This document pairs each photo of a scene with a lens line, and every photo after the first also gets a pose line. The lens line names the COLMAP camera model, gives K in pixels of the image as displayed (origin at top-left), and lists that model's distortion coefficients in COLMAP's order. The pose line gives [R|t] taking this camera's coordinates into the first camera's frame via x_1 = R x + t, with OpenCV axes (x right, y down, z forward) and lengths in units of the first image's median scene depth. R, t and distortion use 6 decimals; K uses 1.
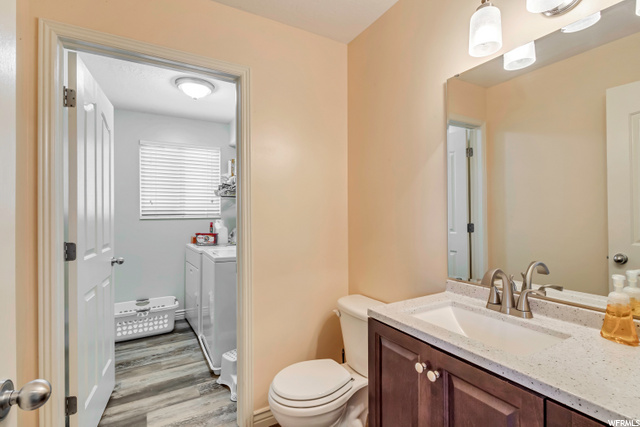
lens RADIAL K [[305.2, 0, 321.2], [0, 305.2, 211.9], [0, 0, 1]] dist [0.002588, 0.000374]
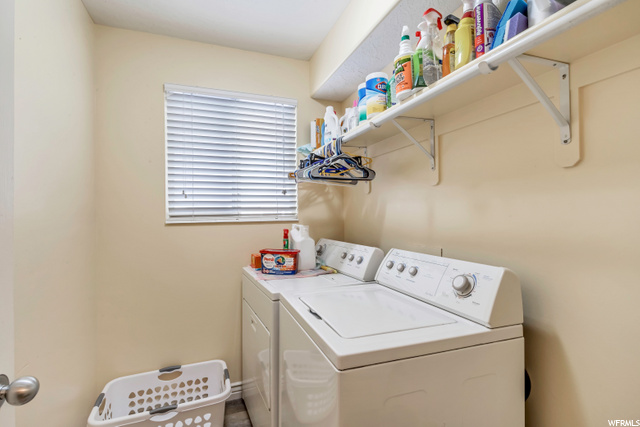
lens RADIAL K [[305.2, 0, 318.1], [0, 305.2, 213.4], [0, 0, 1]] dist [0.002588, 0.000374]
pose [[0.987709, -0.003277, -0.156268, -0.221612], [0.004147, 0.999978, 0.005241, 0.002434], [0.156247, -0.005825, 0.987701, 0.475693]]
